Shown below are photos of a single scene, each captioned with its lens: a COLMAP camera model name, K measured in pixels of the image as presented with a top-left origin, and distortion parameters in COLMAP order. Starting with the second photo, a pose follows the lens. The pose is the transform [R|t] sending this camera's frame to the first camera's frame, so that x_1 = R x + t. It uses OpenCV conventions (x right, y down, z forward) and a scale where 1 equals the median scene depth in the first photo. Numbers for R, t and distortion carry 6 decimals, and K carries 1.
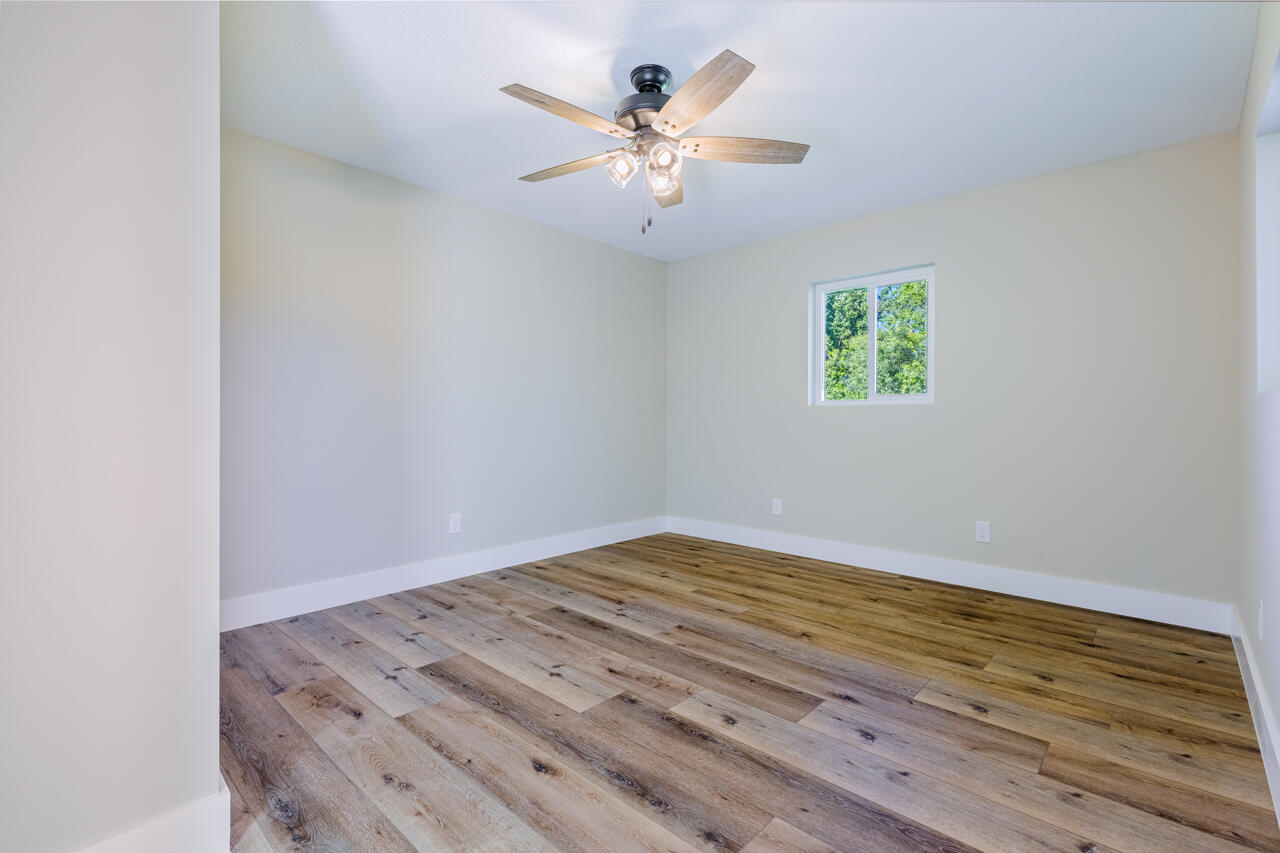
lens RADIAL K [[583.7, 0, 639.8], [0, 583.7, 421.4], [0, 0, 1]] dist [0.010888, -0.000739]
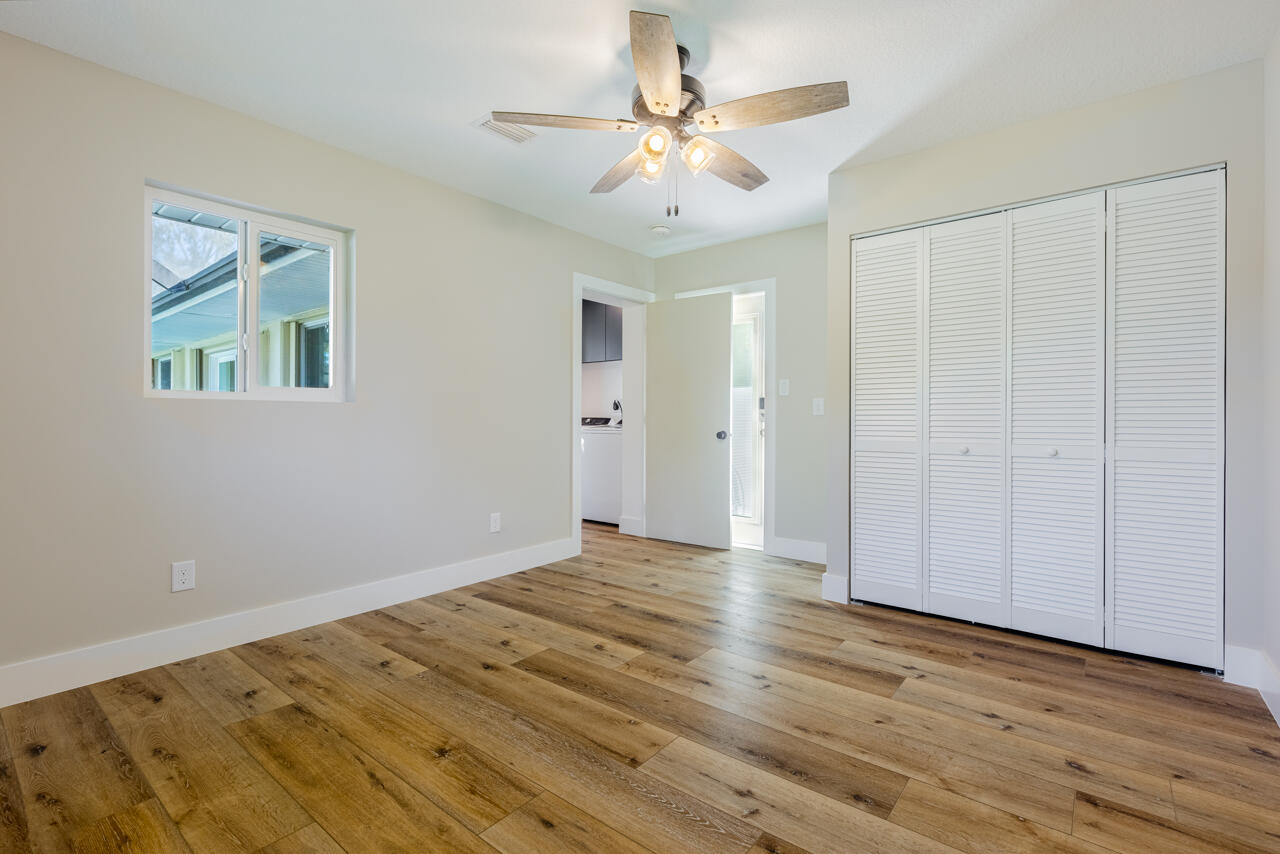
lens RADIAL K [[583.7, 0, 639.9], [0, 583.7, 422.0], [0, 0, 1]] dist [0.010888, -0.000739]
pose [[-0.997863, -0.002185, -0.065304, 0.128517], [-0.002890, 0.999939, 0.010698, -0.013150], [0.065276, 0.010864, -0.997808, 2.005351]]
